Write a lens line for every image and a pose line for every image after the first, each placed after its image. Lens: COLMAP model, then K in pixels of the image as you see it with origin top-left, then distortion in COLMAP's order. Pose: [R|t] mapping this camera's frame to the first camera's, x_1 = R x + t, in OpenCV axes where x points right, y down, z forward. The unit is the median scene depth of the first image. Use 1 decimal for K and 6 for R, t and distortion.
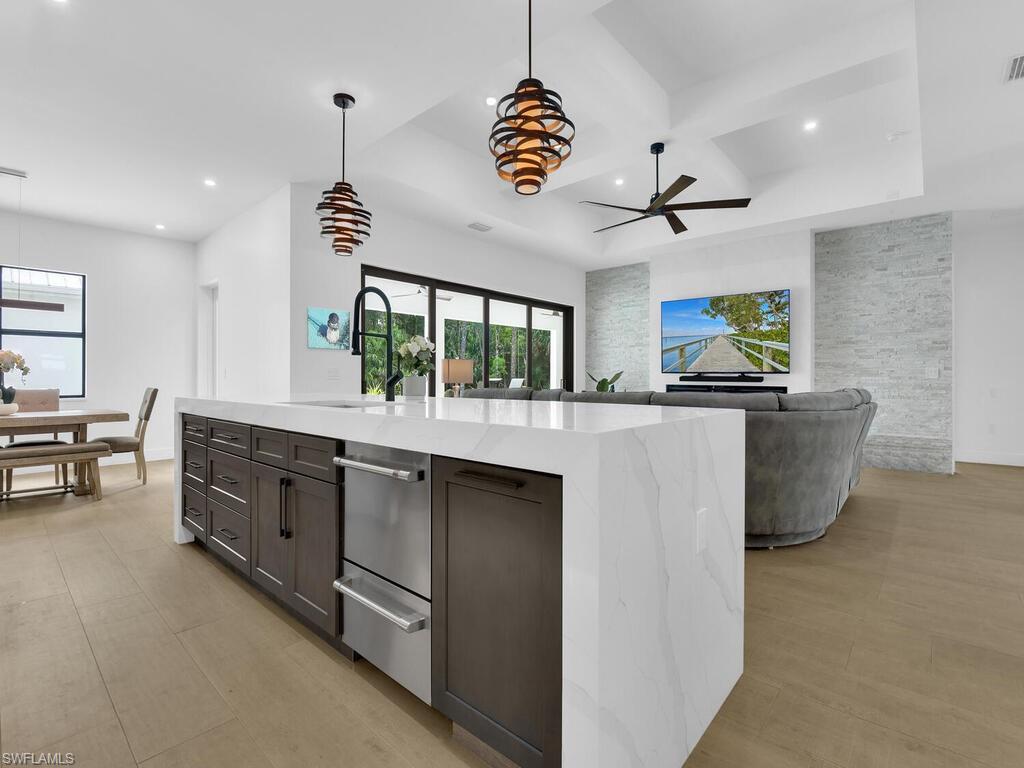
lens RADIAL K [[466.7, 0, 502.9], [0, 466.7, 377.4], [0, 0, 1]] dist [-0.002615, 0.001225]
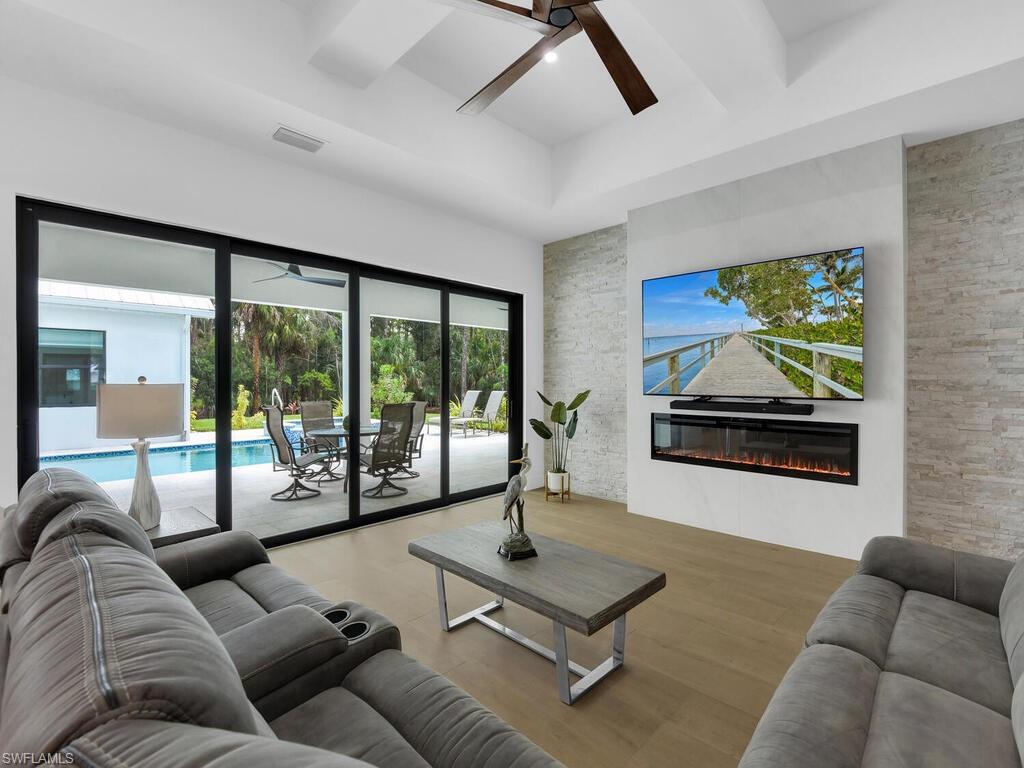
lens RADIAL K [[466.7, 0, 520.9], [0, 466.7, 390.3], [0, 0, 1]] dist [-0.002615, 0.001225]
pose [[0.999843, -0.005100, -0.016951, 0.214932], [0.005365, 0.999864, 0.015606, -0.030849], [0.016869, -0.015695, 0.999735, 0.428595]]
